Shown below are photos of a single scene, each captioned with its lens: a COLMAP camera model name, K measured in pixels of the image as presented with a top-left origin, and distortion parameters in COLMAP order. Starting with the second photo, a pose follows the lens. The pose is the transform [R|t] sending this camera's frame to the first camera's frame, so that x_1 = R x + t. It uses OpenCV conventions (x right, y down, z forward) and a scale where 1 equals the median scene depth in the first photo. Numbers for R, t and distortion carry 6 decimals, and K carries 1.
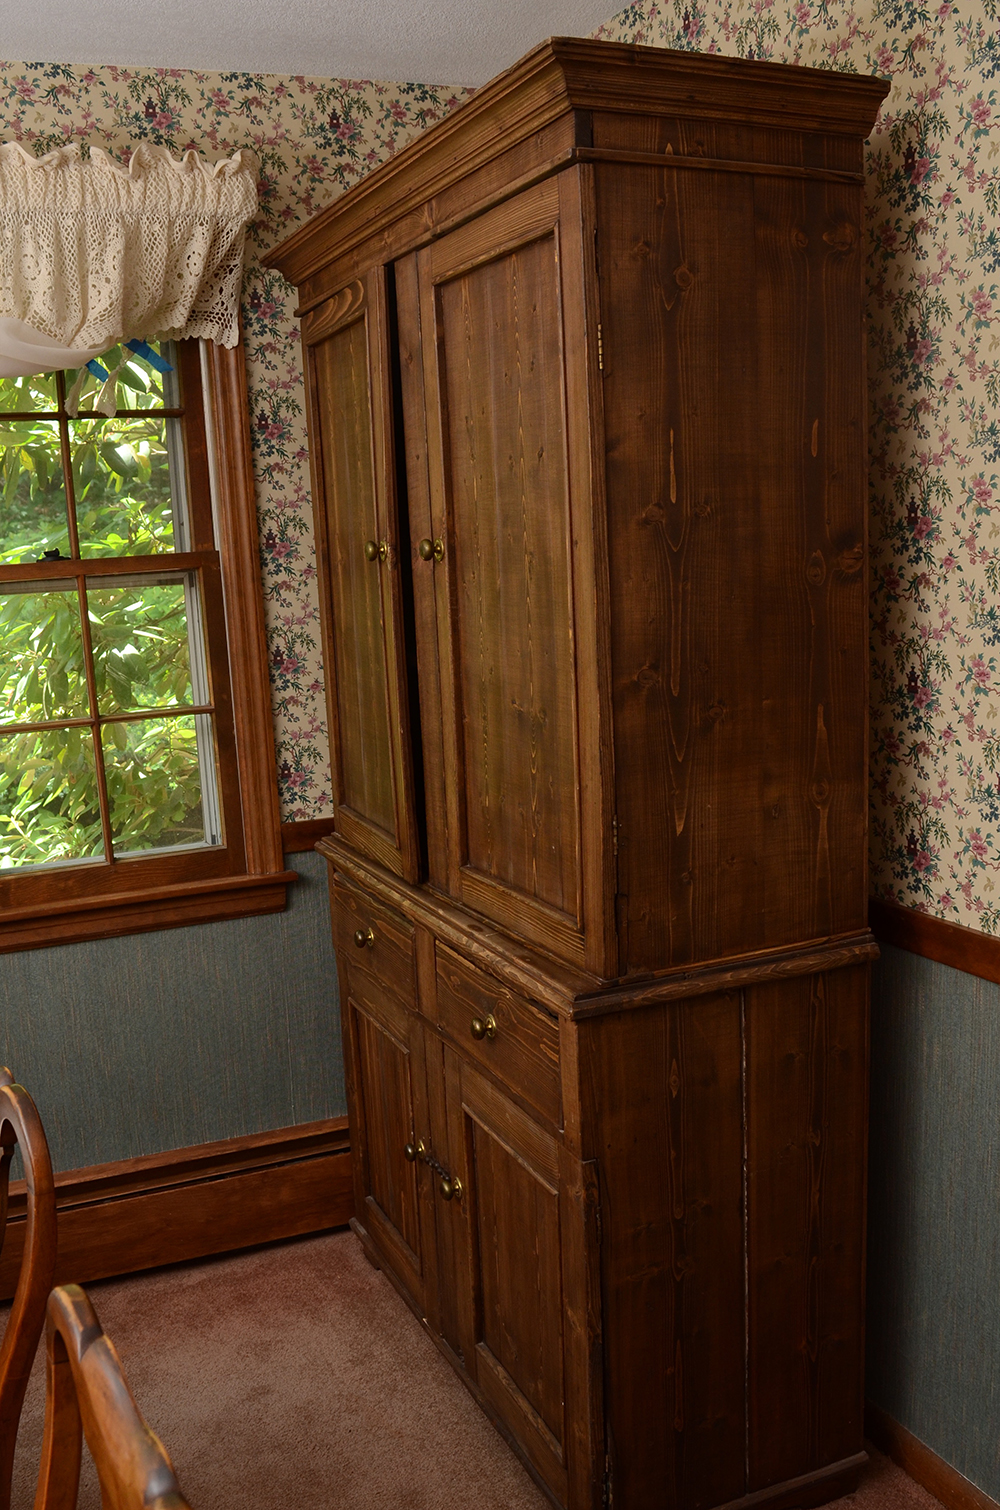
lens RADIAL K [[1313.8, 0, 534.2], [0, 1313.8, 779.5], [0, 0, 1]] dist [-0.085891, 0.022333]
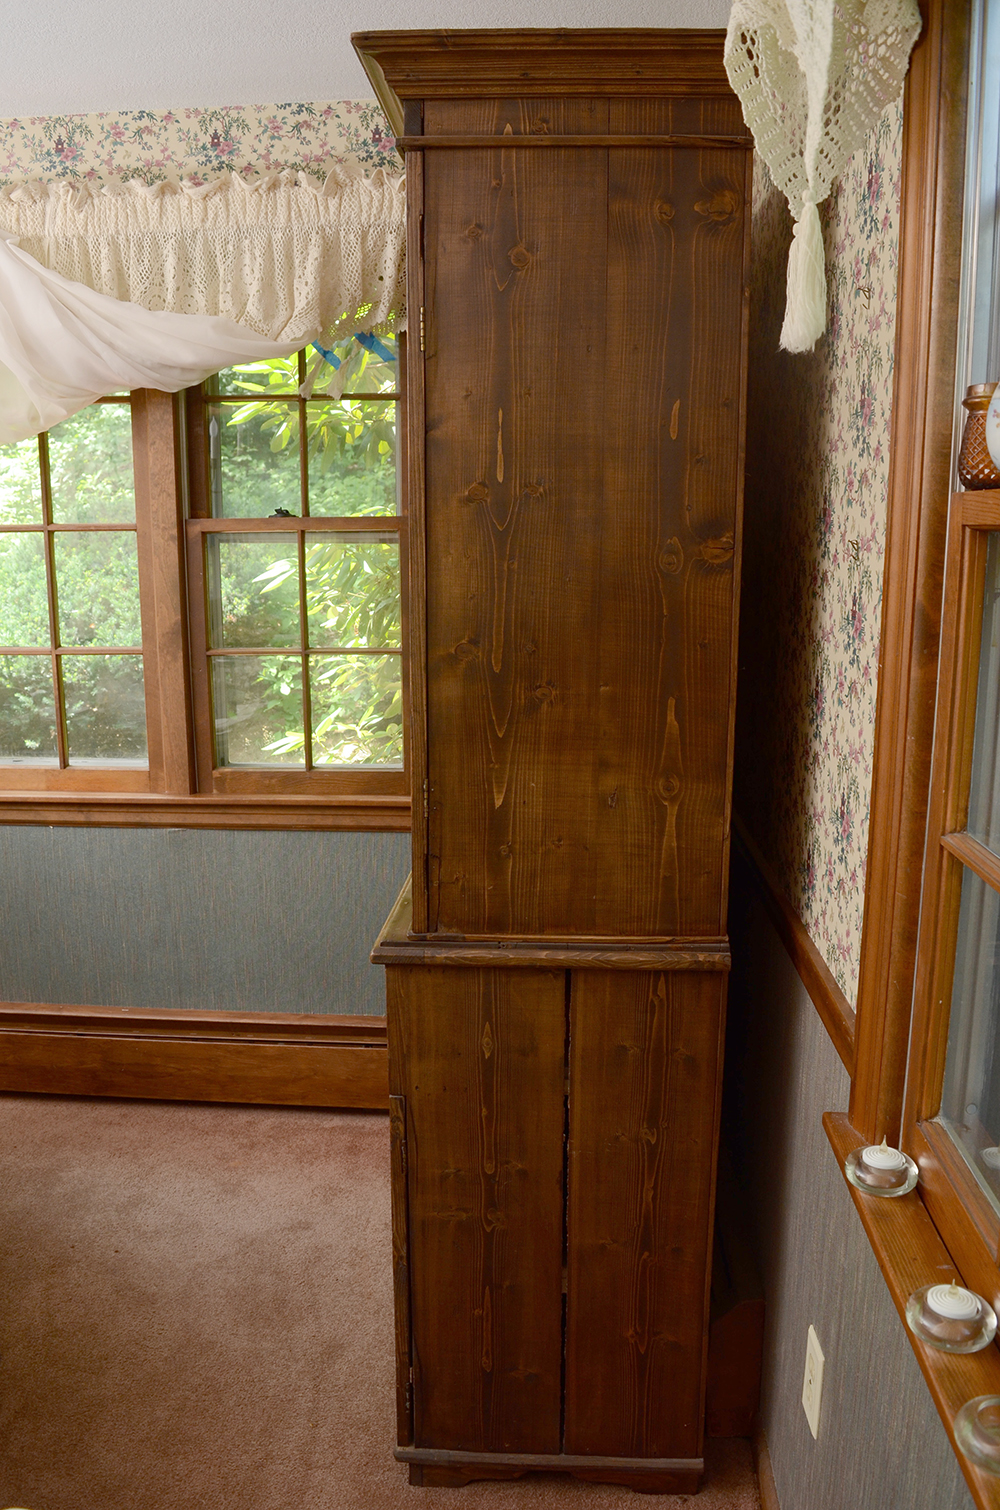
lens RADIAL K [[1150.2, 0, 502.8], [0, 1150.2, 756.4], [0, 0, 1]] dist [-0.084412, 0.013995]
pose [[0.899463, 0.132499, -0.416425, 0.467703], [-0.121664, 0.991177, 0.052585, -0.044034], [0.419719, 0.003365, 0.907648, 0.180642]]
